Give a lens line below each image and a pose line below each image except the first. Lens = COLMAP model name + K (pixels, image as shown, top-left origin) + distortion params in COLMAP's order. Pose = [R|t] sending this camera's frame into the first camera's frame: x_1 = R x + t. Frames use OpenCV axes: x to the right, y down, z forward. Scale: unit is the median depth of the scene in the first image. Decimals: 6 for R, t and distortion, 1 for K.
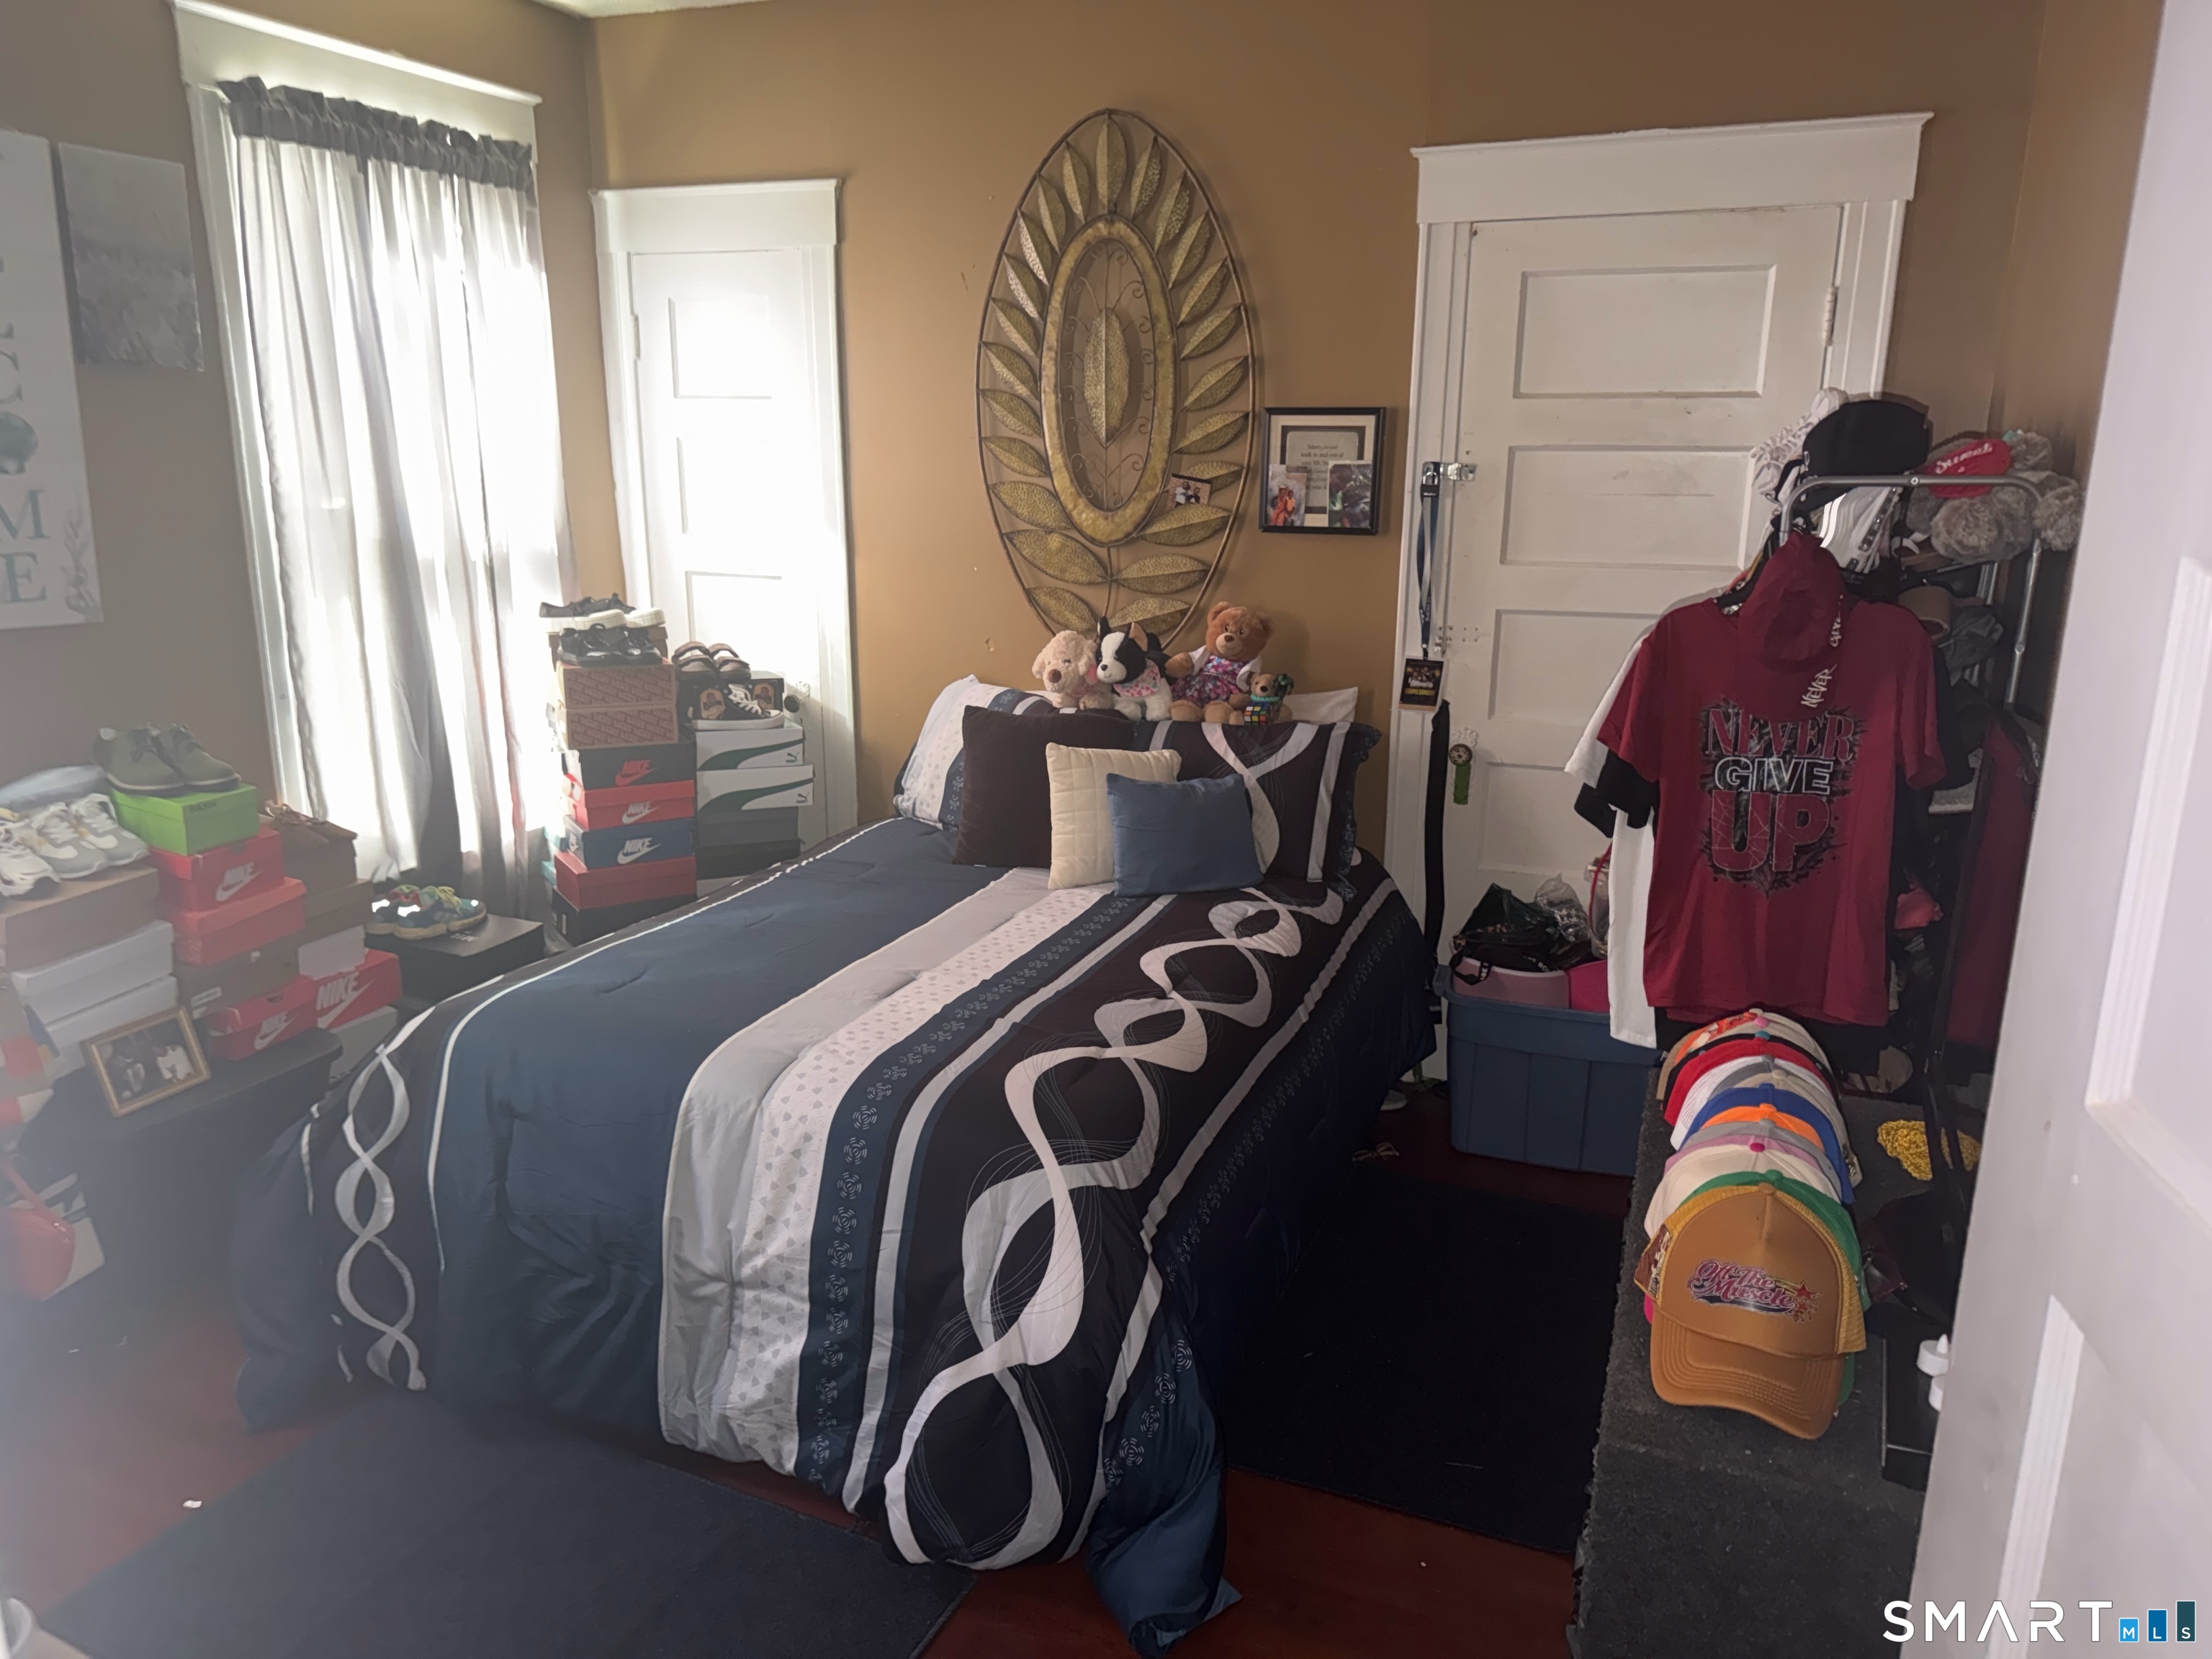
lens RADIAL K [[1560.8, 0, 1108.1], [0, 1560.8, 829.4], [0, 0, 1]] dist [0.040803, -0.016433]
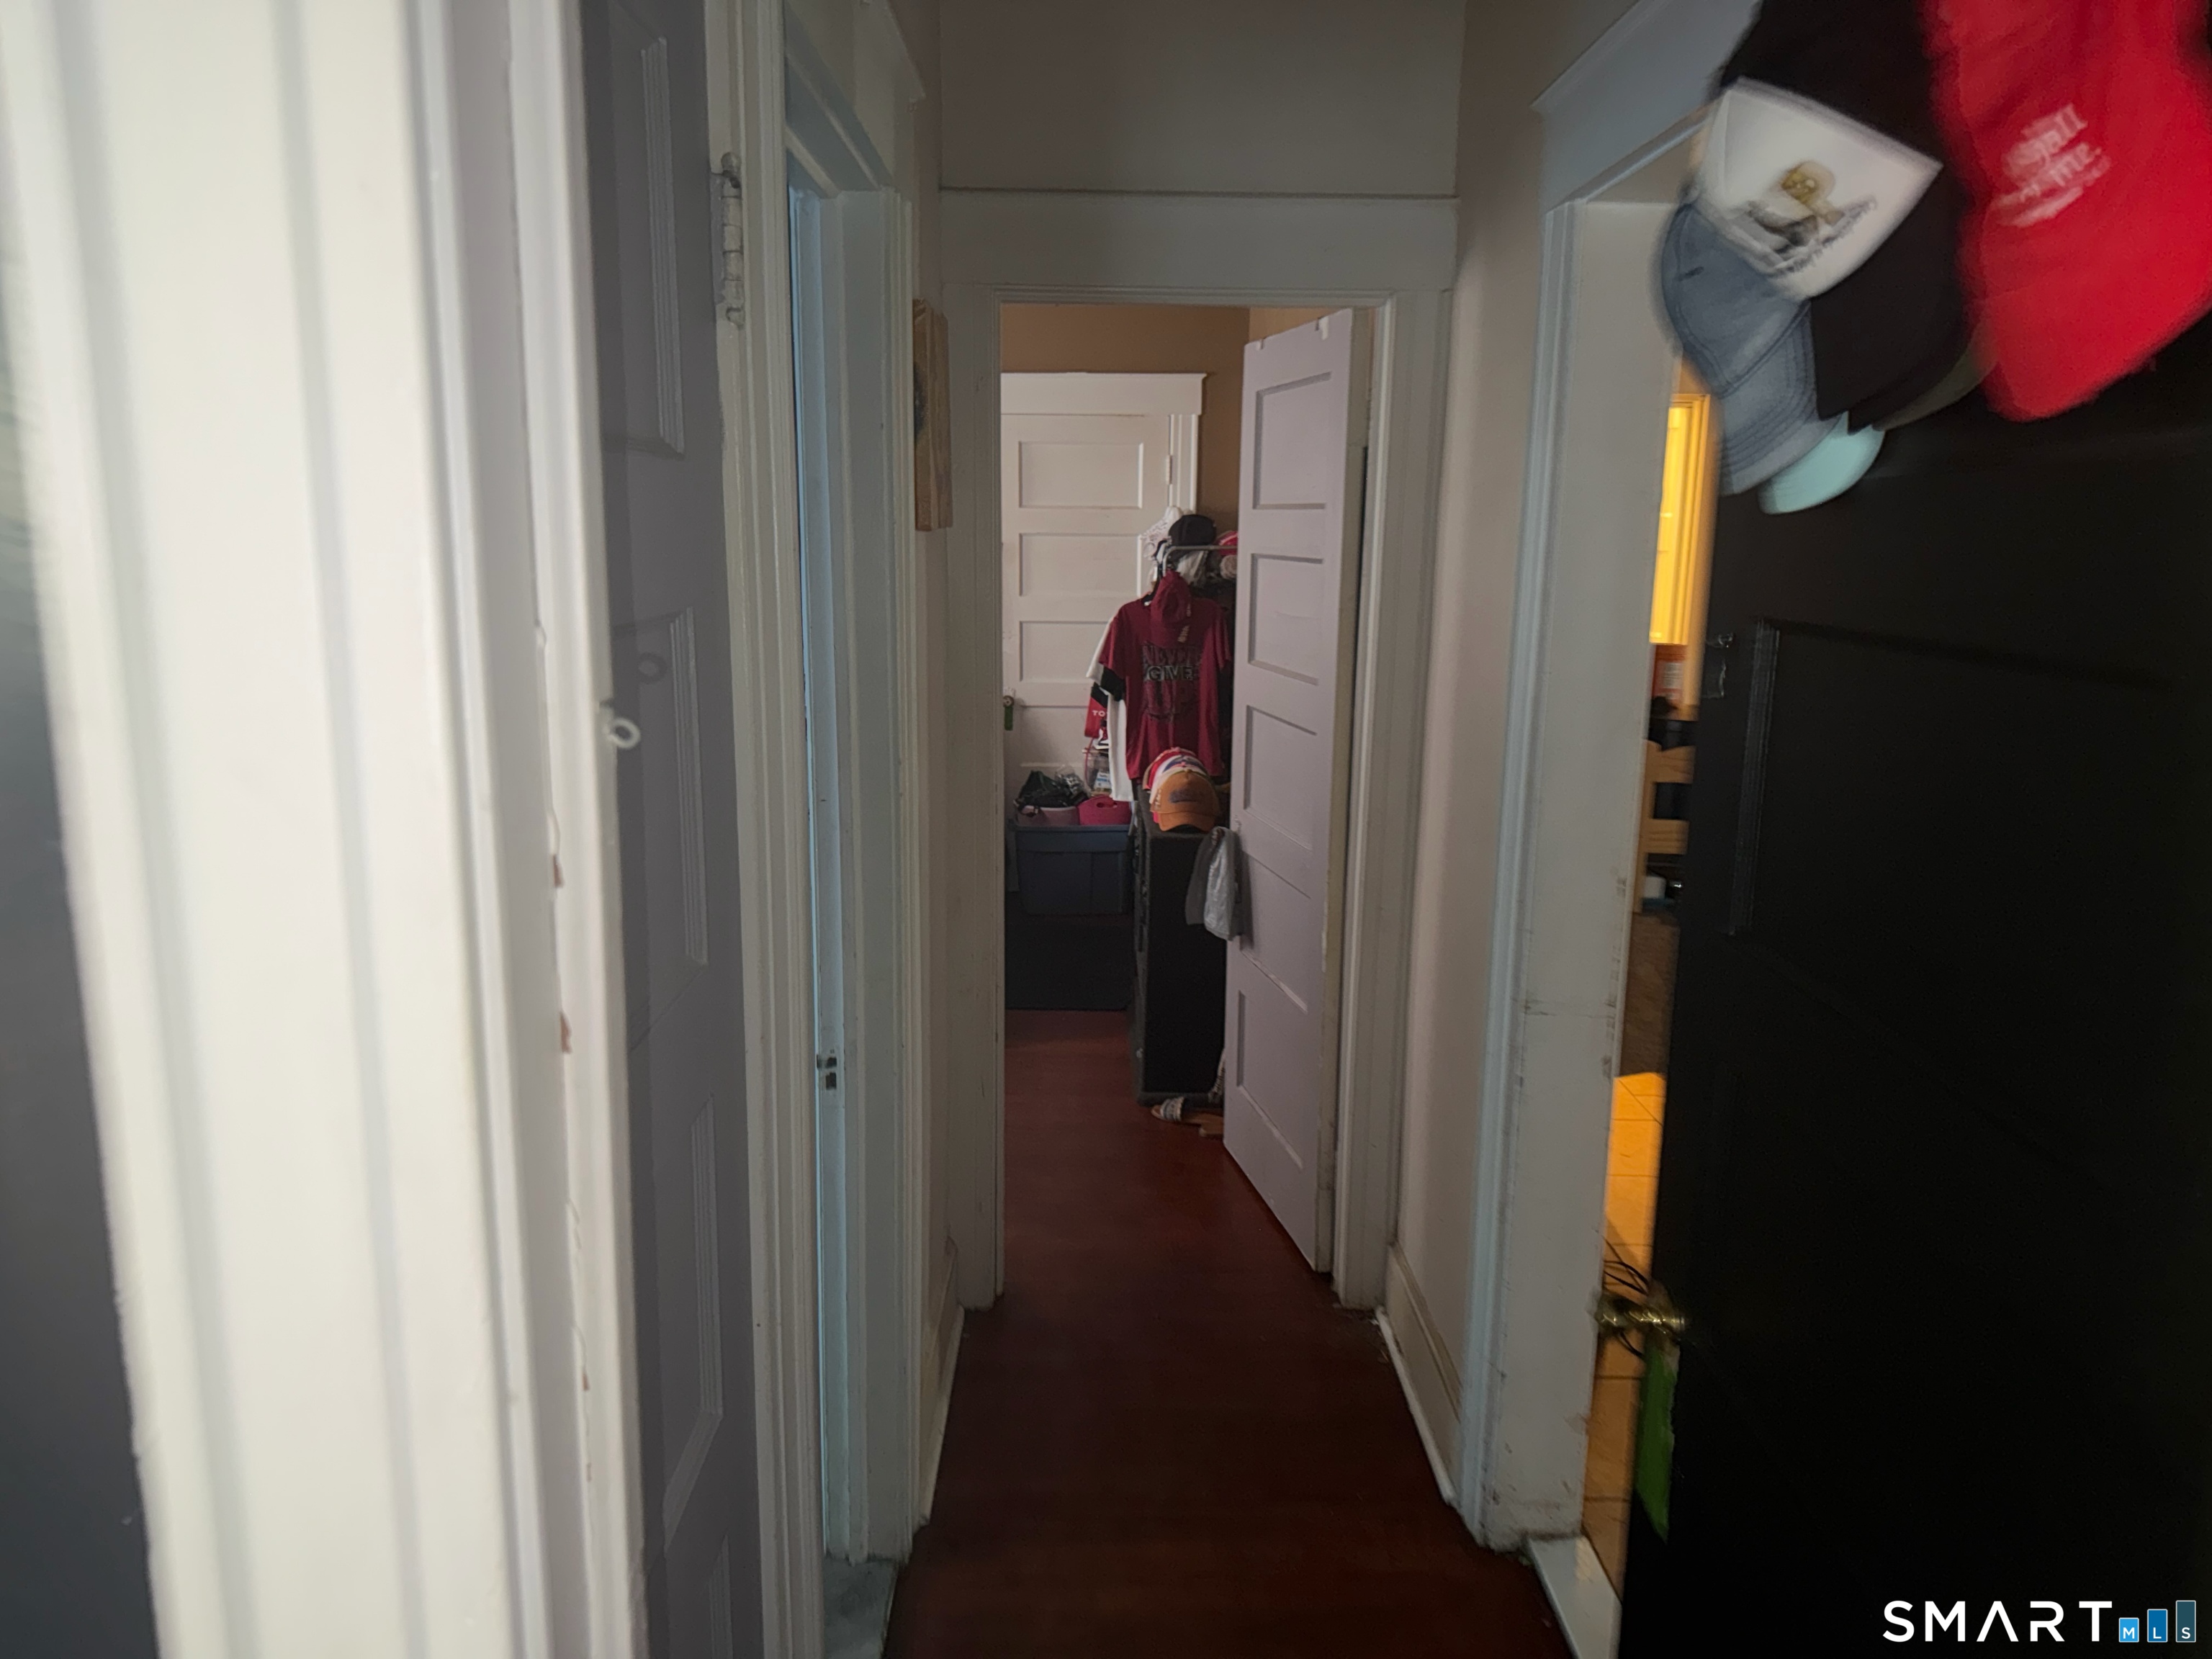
lens RADIAL K [[1560.8, 0, 1102.1], [0, 1560.8, 828.4], [0, 0, 1]] dist [0.040803, -0.016433]
pose [[0.928911, -0.073221, 0.362993, -0.505153], [0.091820, 0.995187, -0.034227, 0.252241], [-0.358740, 0.065124, 0.931163, -1.056665]]
